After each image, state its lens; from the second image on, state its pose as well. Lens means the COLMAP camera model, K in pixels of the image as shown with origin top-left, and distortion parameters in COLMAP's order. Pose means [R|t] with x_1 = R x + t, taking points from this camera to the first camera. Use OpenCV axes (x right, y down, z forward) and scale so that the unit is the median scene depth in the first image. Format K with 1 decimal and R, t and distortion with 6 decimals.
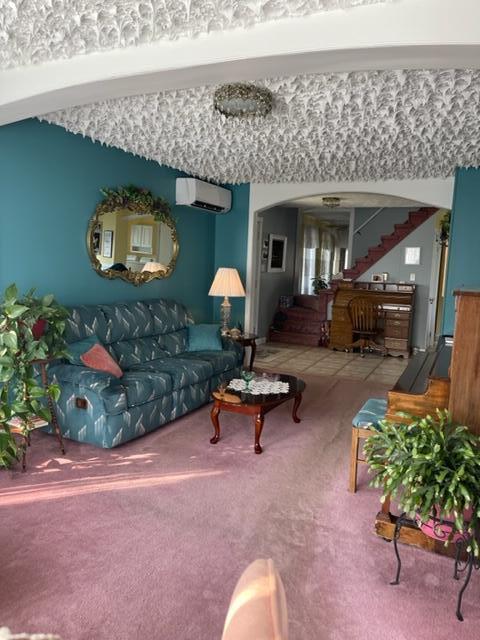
lens RADIAL K [[486.0, 0, 238.1], [0, 486.0, 321.2], [0, 0, 1]] dist [0.082126, 0.000016]
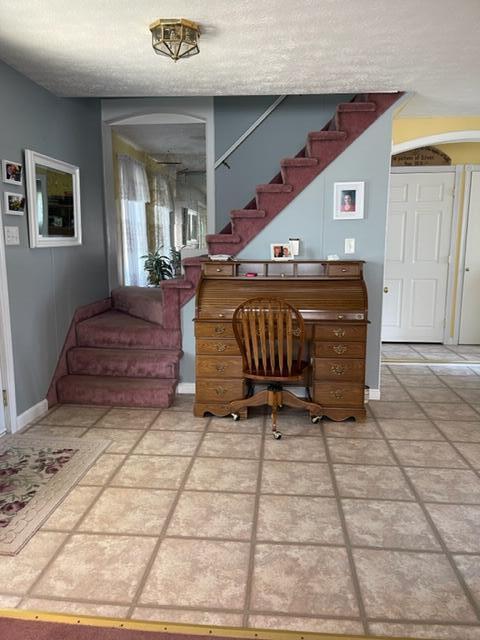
lens RADIAL K [[486.0, 0, 240.8], [0, 486.0, 321.8], [0, 0, 1]] dist [0.082126, 0.000016]
pose [[0.939703, -0.091392, 0.329554, 0.080748], [0.074795, 0.995224, 0.062724, -0.048817], [-0.333712, -0.034293, 0.942051, 0.531020]]
